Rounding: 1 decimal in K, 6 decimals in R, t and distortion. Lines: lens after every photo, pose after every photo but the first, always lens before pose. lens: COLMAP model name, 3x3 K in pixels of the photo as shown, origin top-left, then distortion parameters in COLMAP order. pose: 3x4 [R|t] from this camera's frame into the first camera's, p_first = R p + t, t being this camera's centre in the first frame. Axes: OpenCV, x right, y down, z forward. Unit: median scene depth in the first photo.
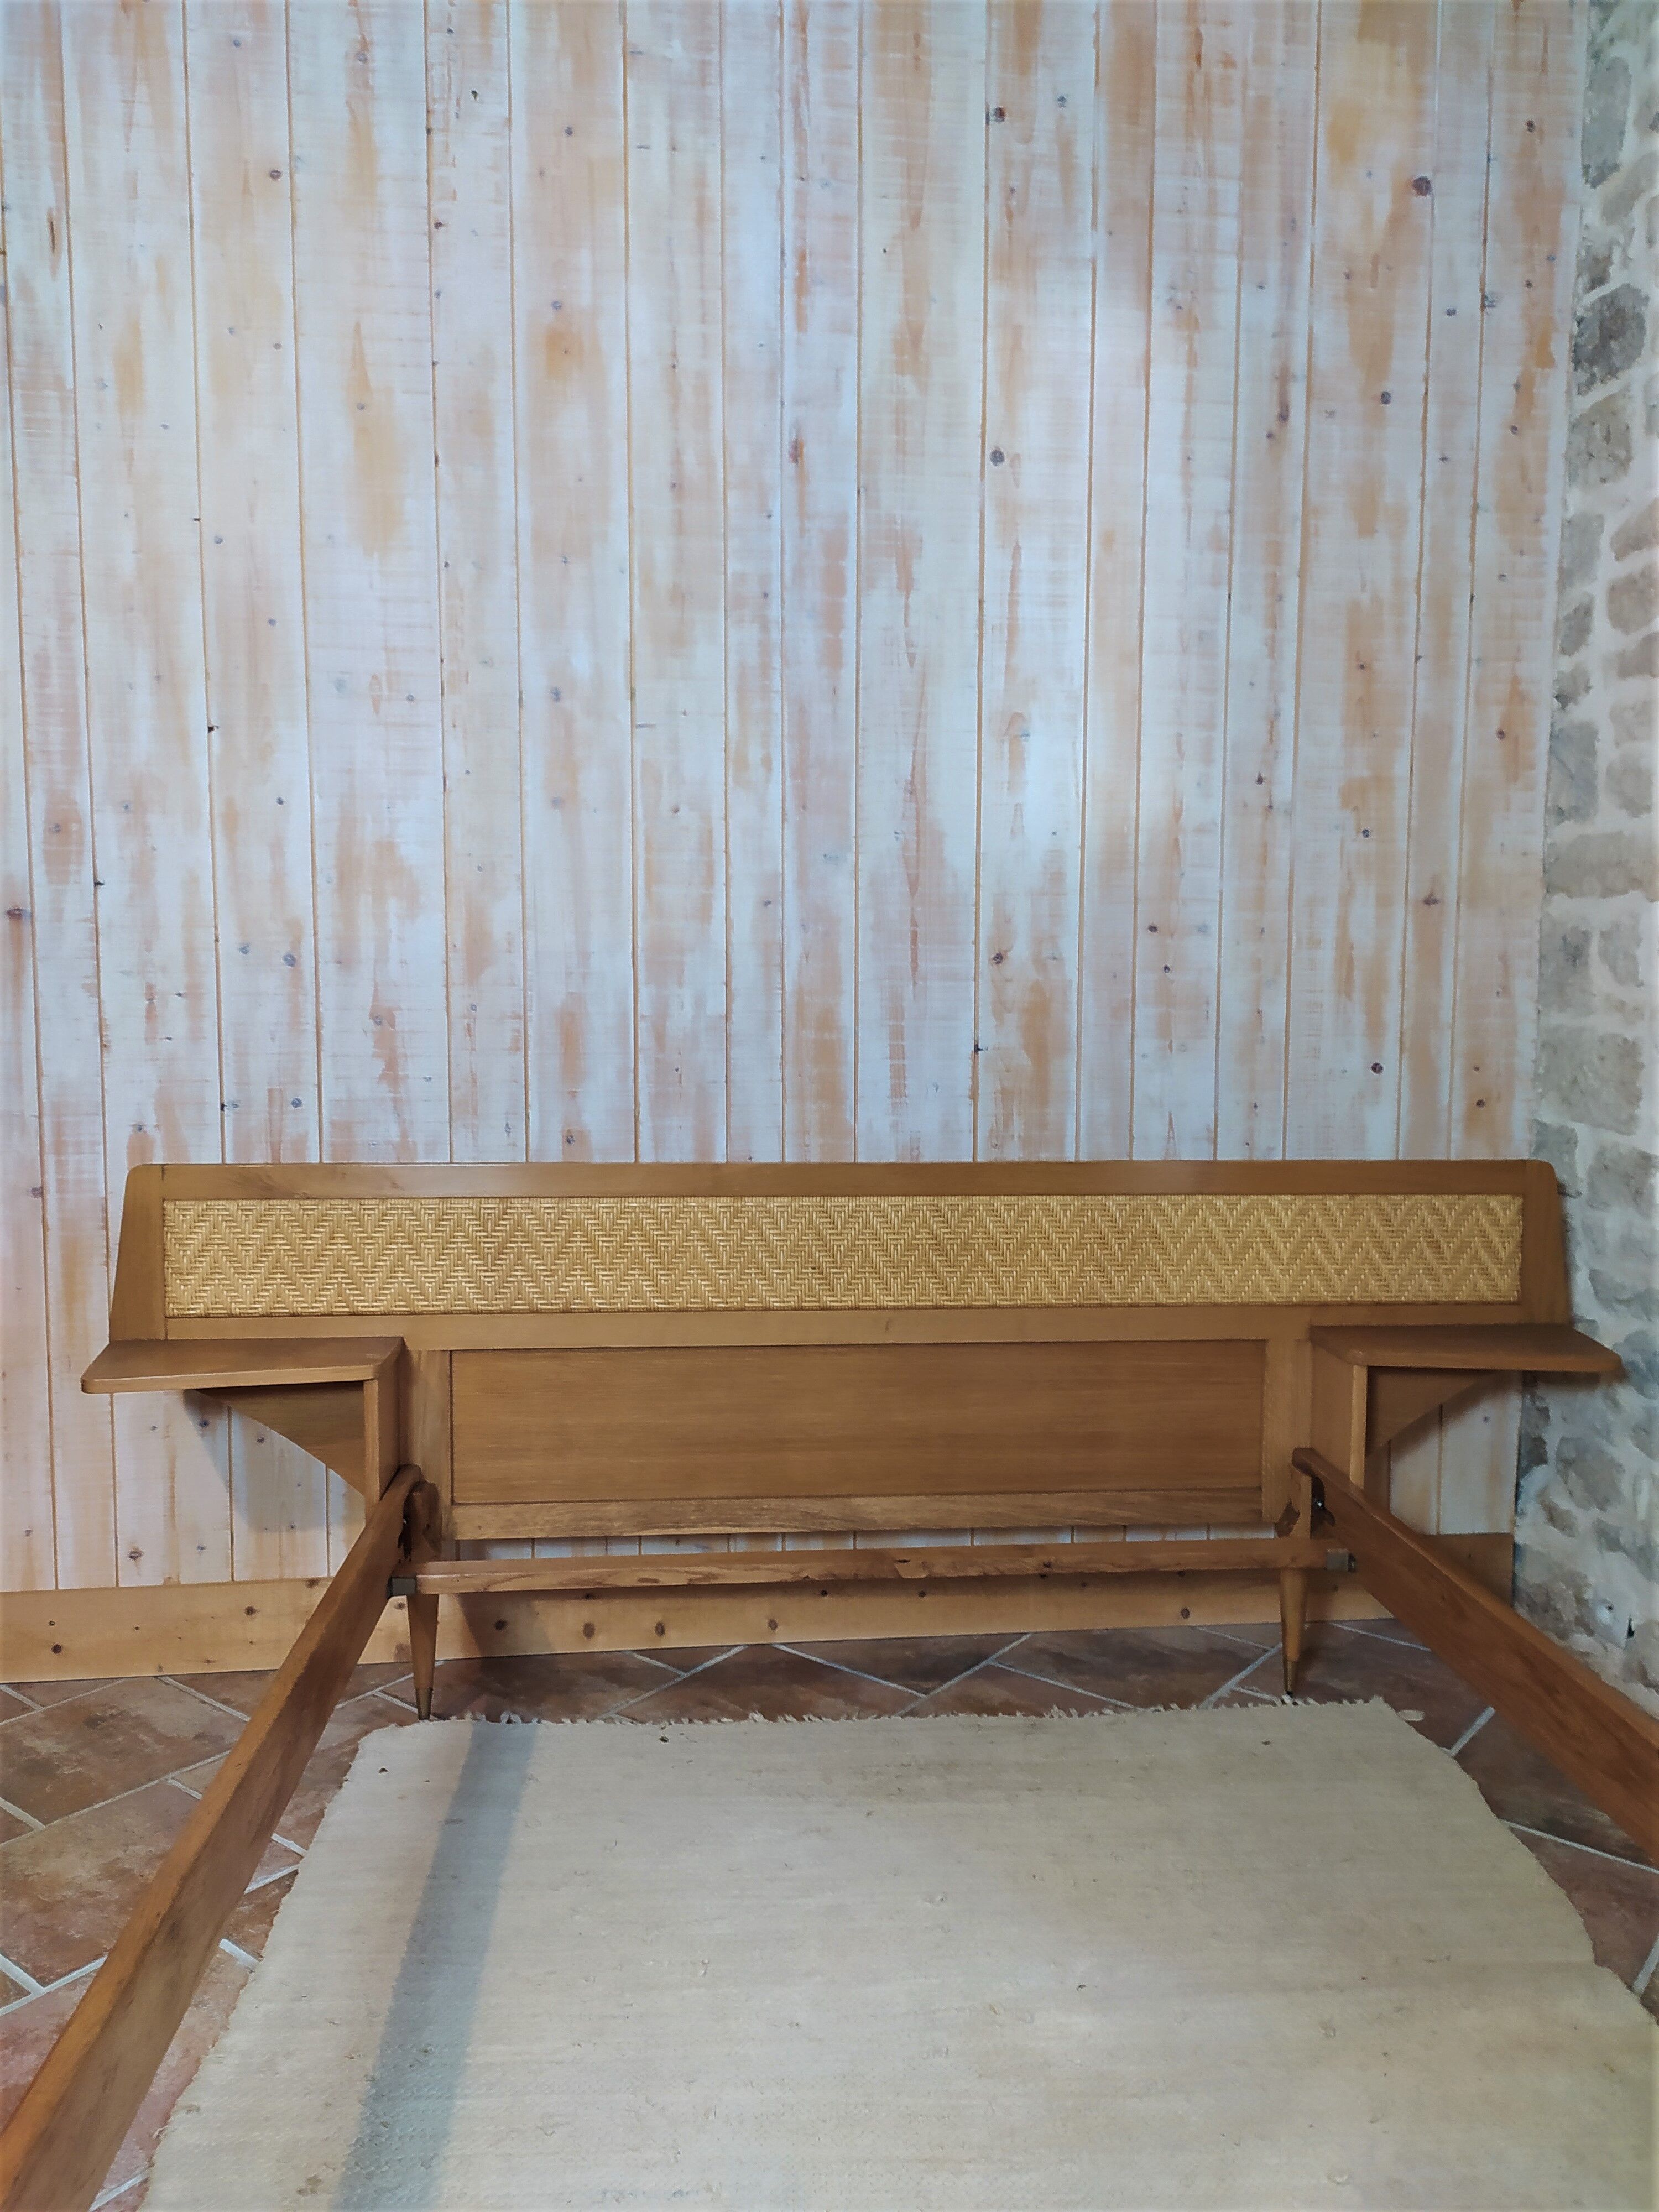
lens RADIAL K [[1657.3, 0, 823.2], [0, 1657.3, 1103.8], [0, 0, 1]] dist [0.075338, -0.094860]
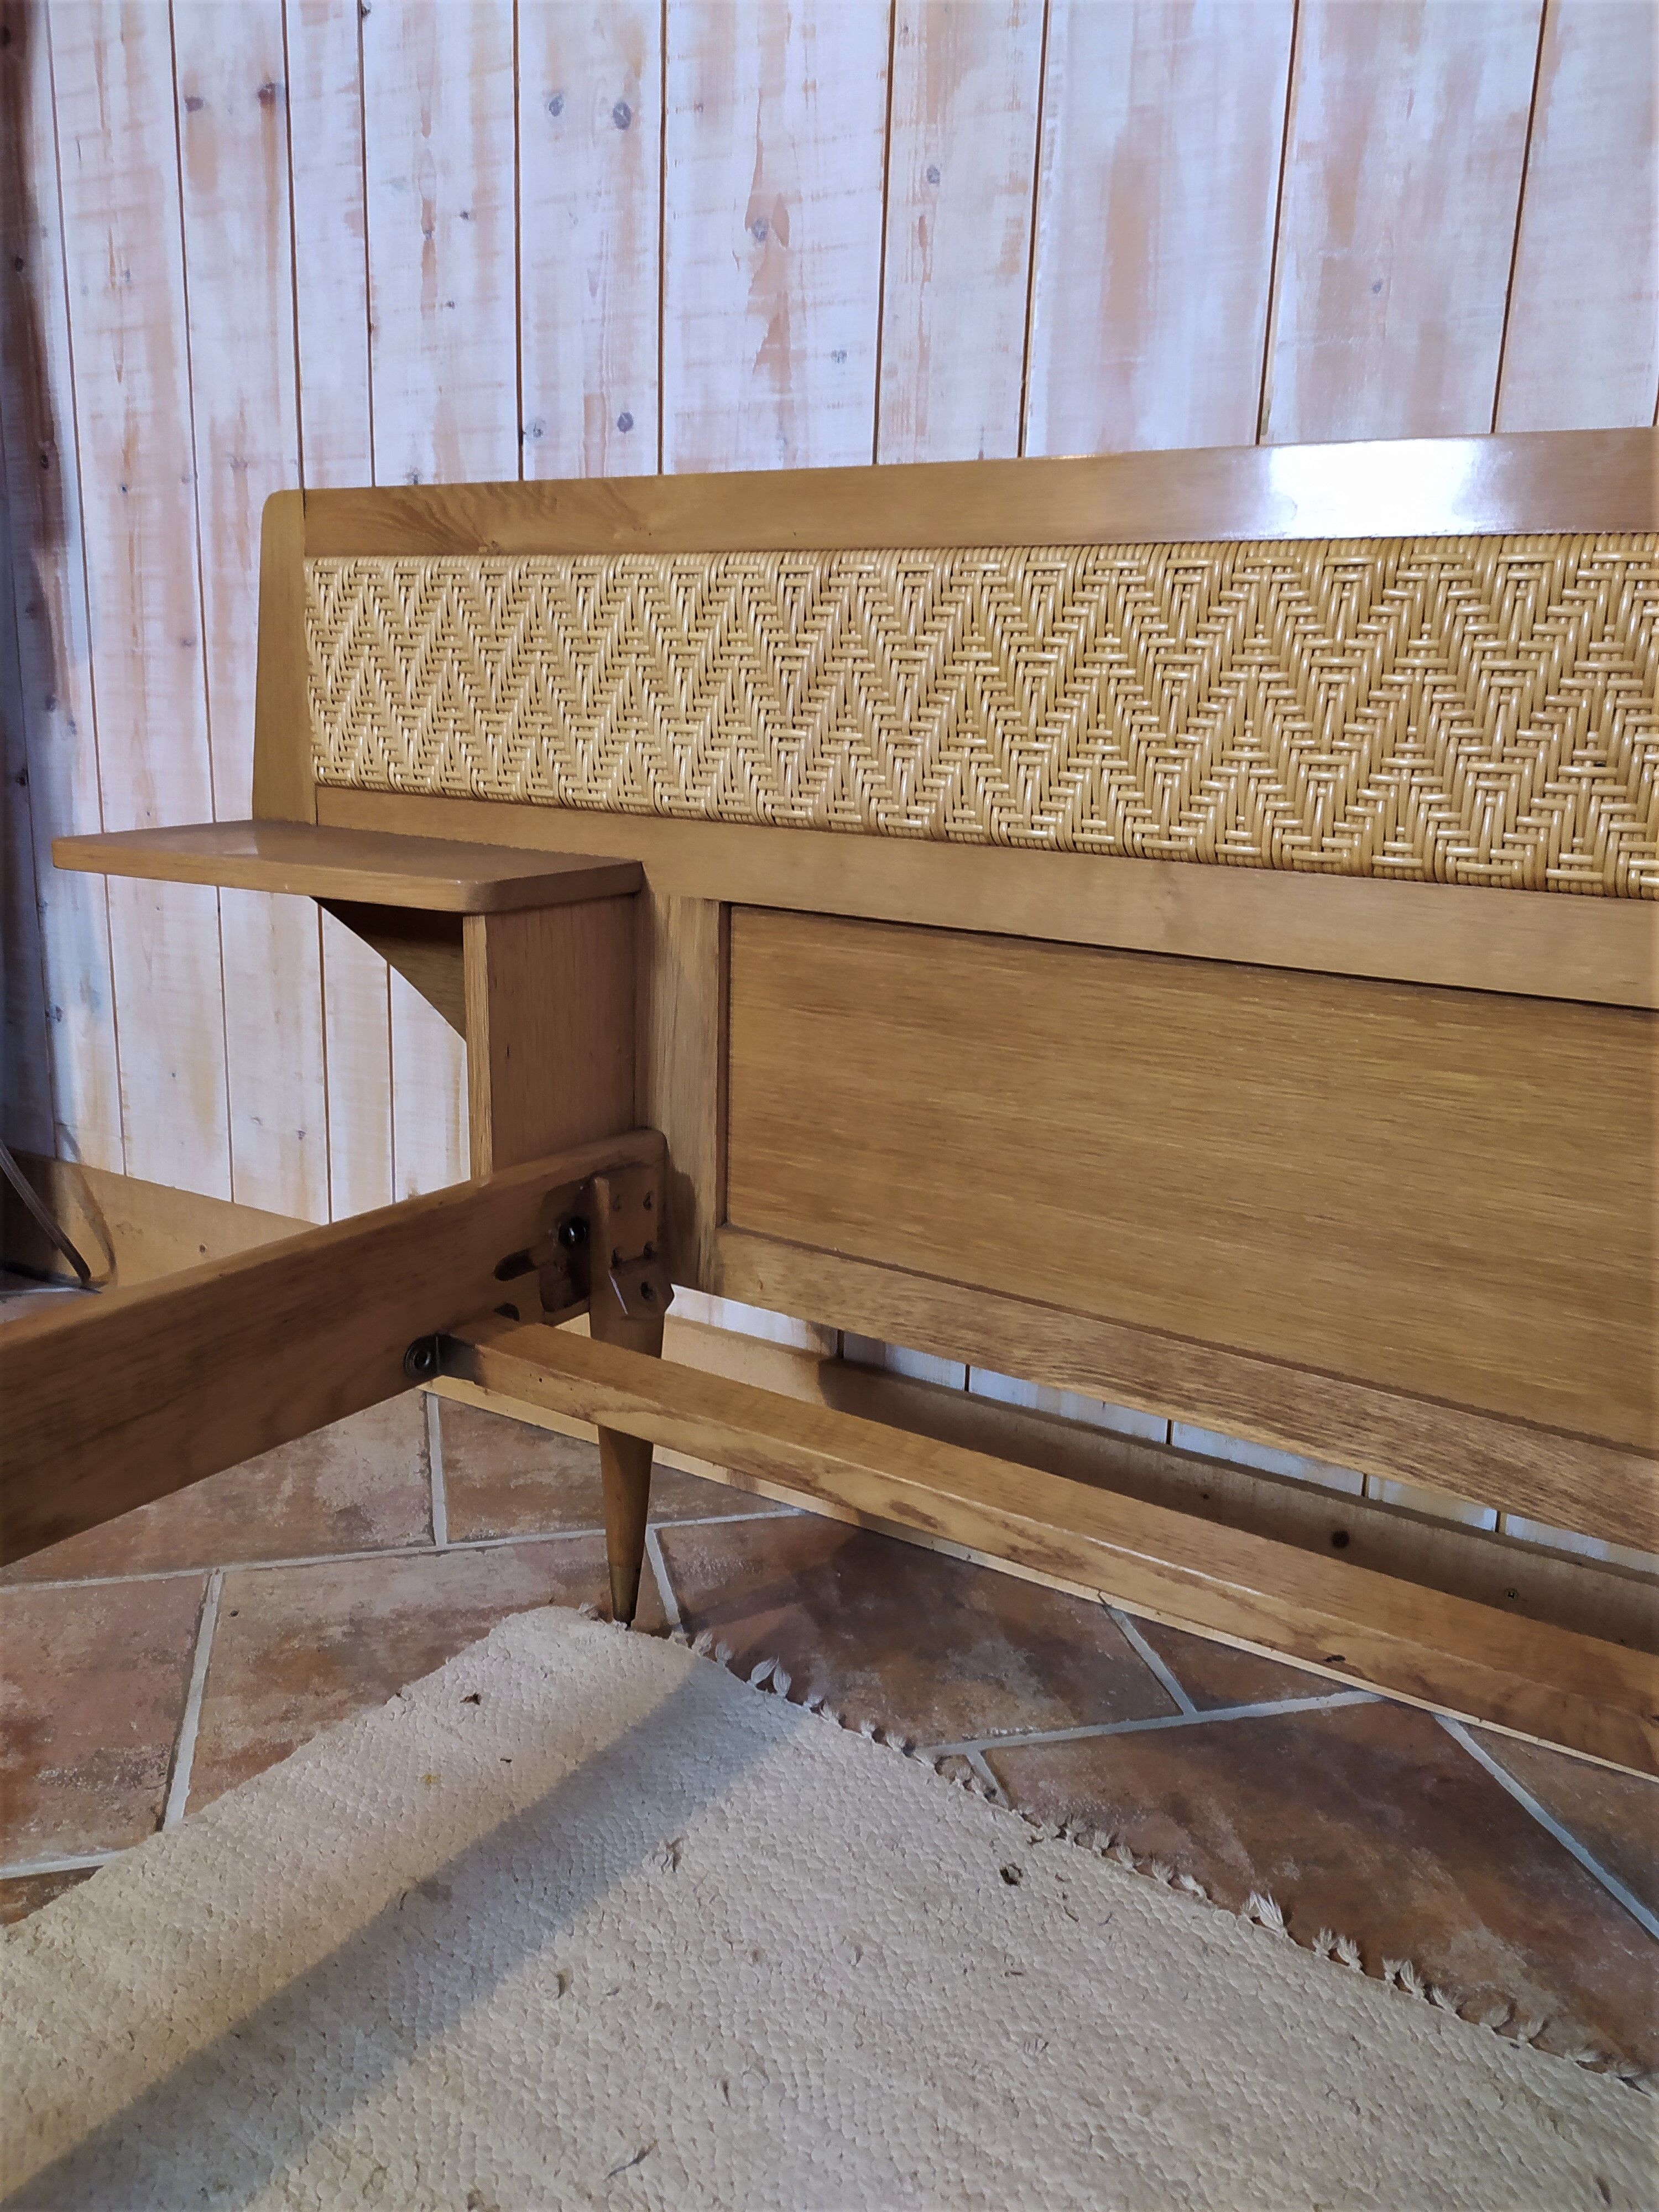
lens RADIAL K [[1653.2, 0, 819.9], [0, 1653.2, 1099.8], [0, 0, 1]] dist [0.070898, -0.081280]
pose [[0.791776, 0.165684, -0.587912, 0.073825], [-0.081487, 0.982557, 0.167158, 0.115273], [0.605352, -0.084445, 0.791466, 0.606380]]
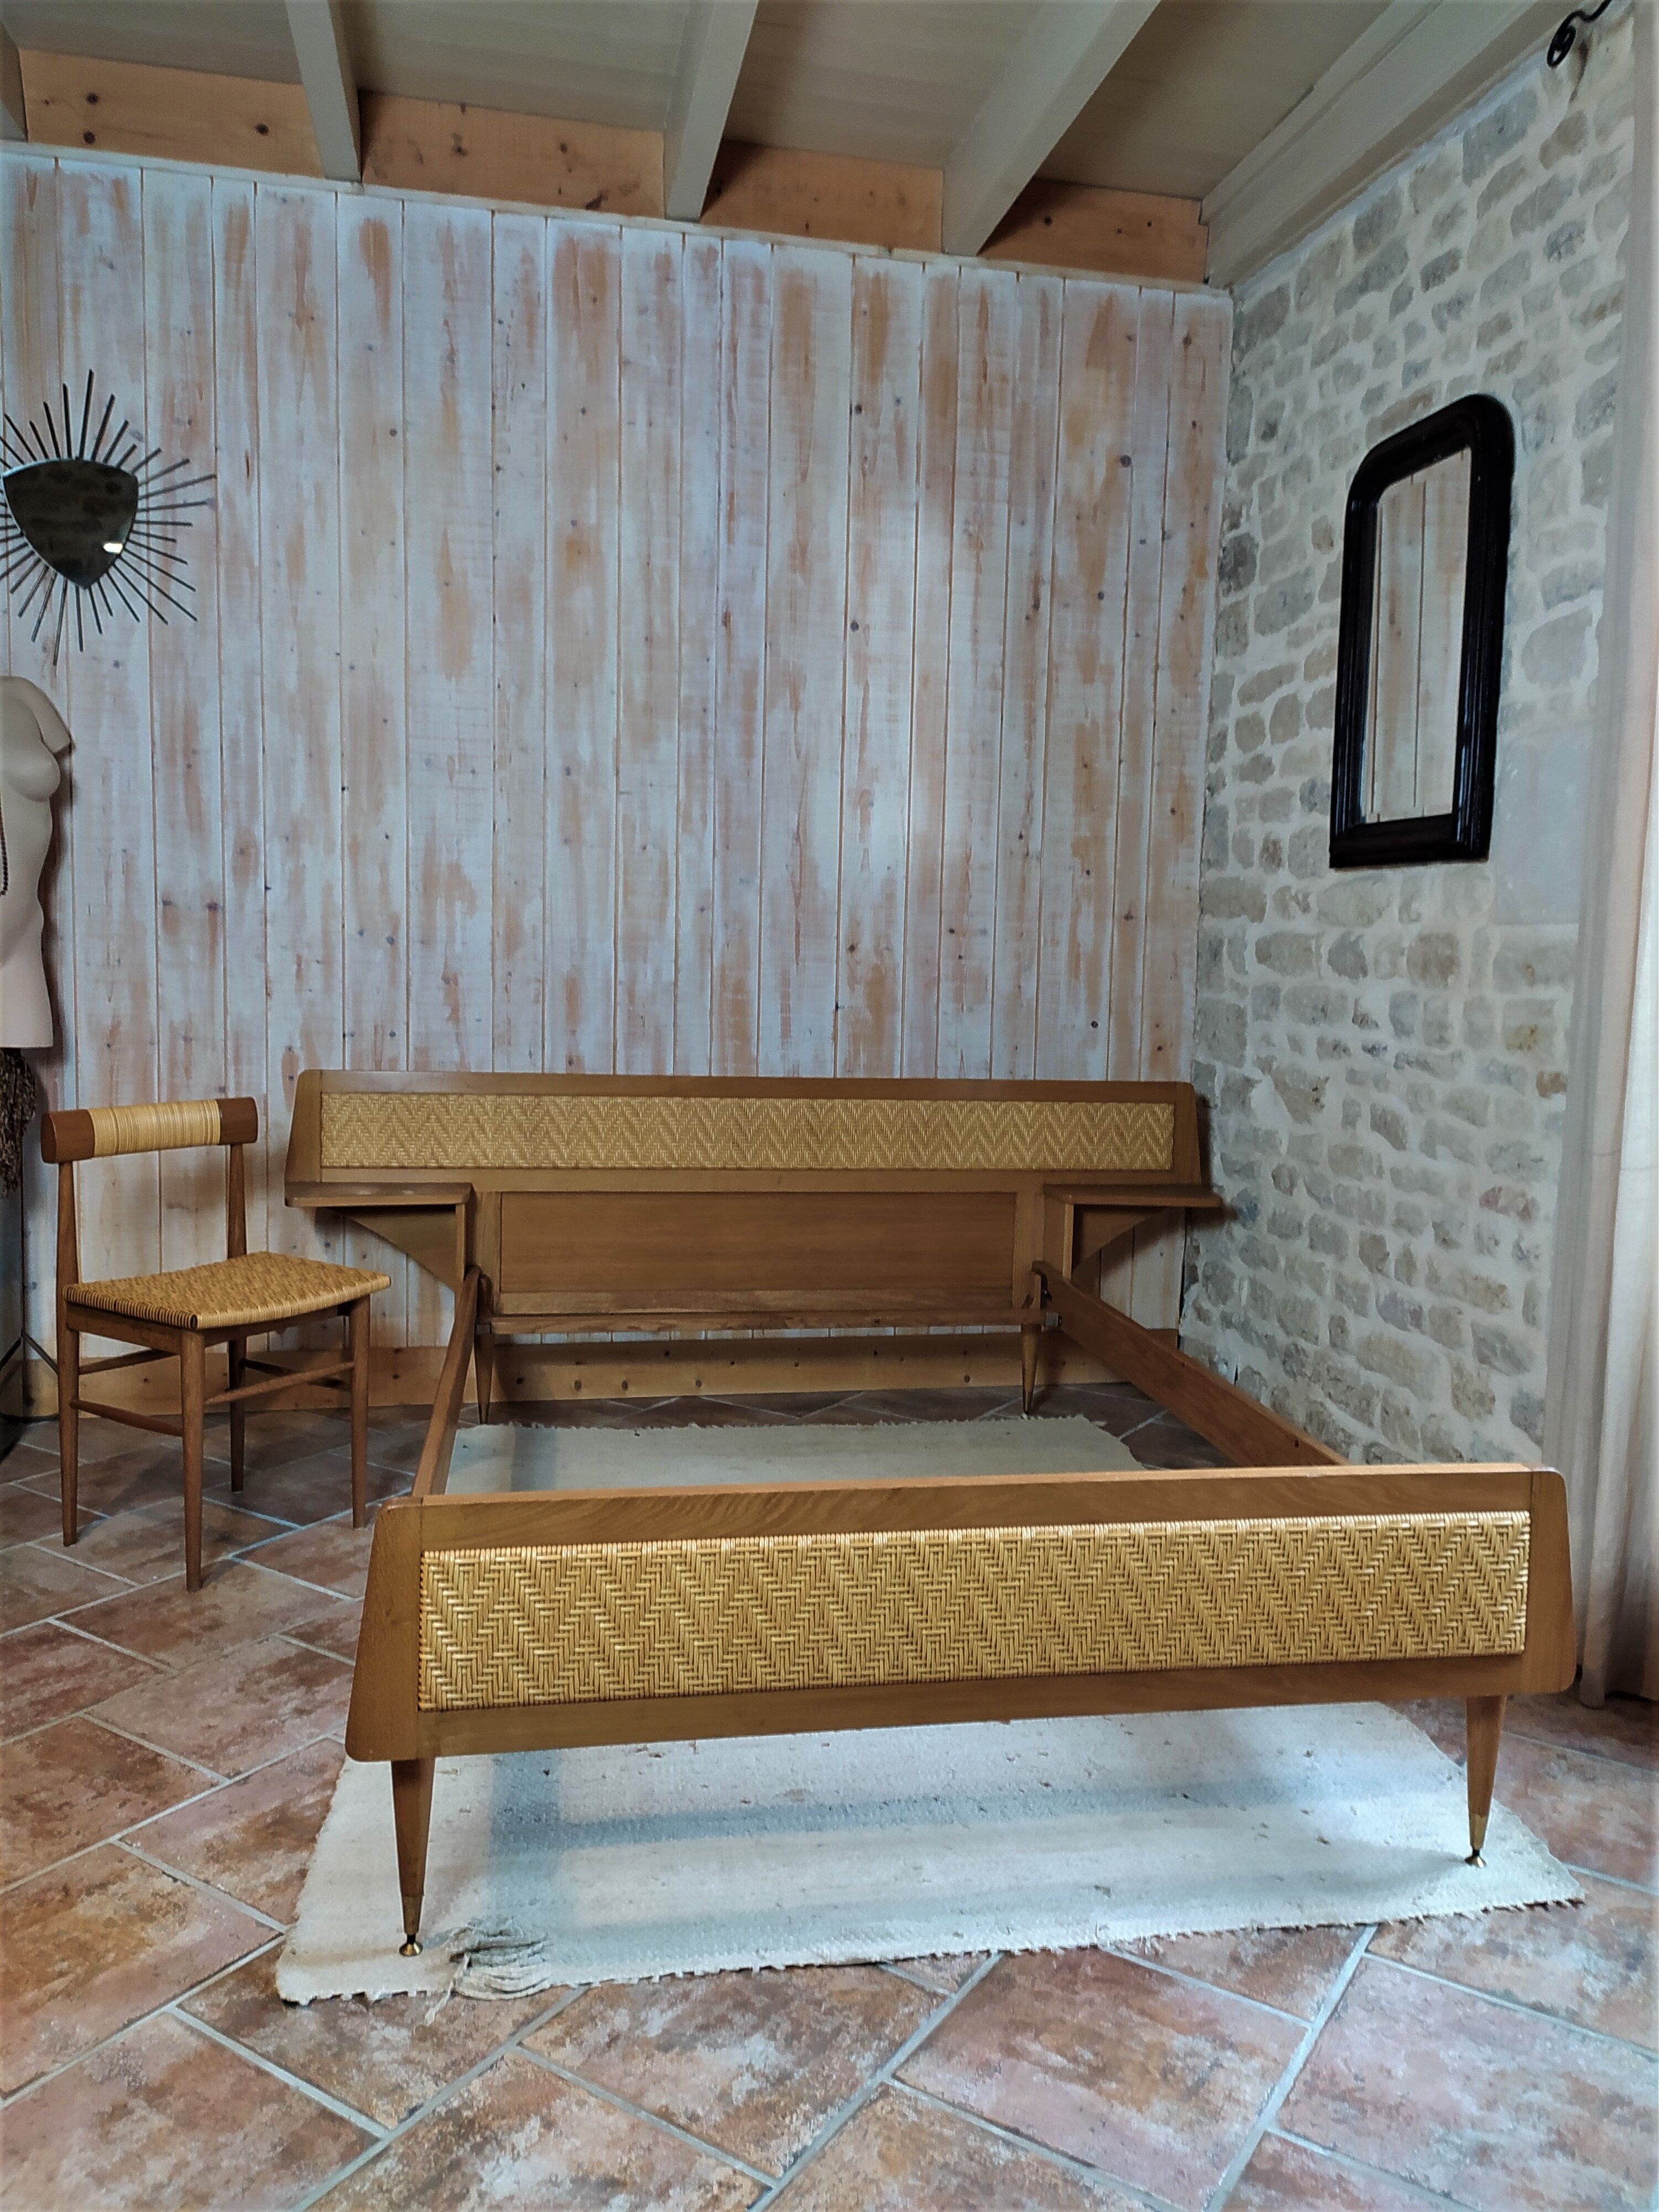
lens RADIAL K [[1663.2, 0, 816.1], [0, 1663.2, 1088.5], [0, 0, 1]] dist [0.070529, -0.078888]
pose [[0.995848, 0.012374, 0.090191, -0.067439], [-0.012600, 0.999919, 0.001939, 0.041170], [-0.090159, -0.003067, 0.995923, -0.554417]]
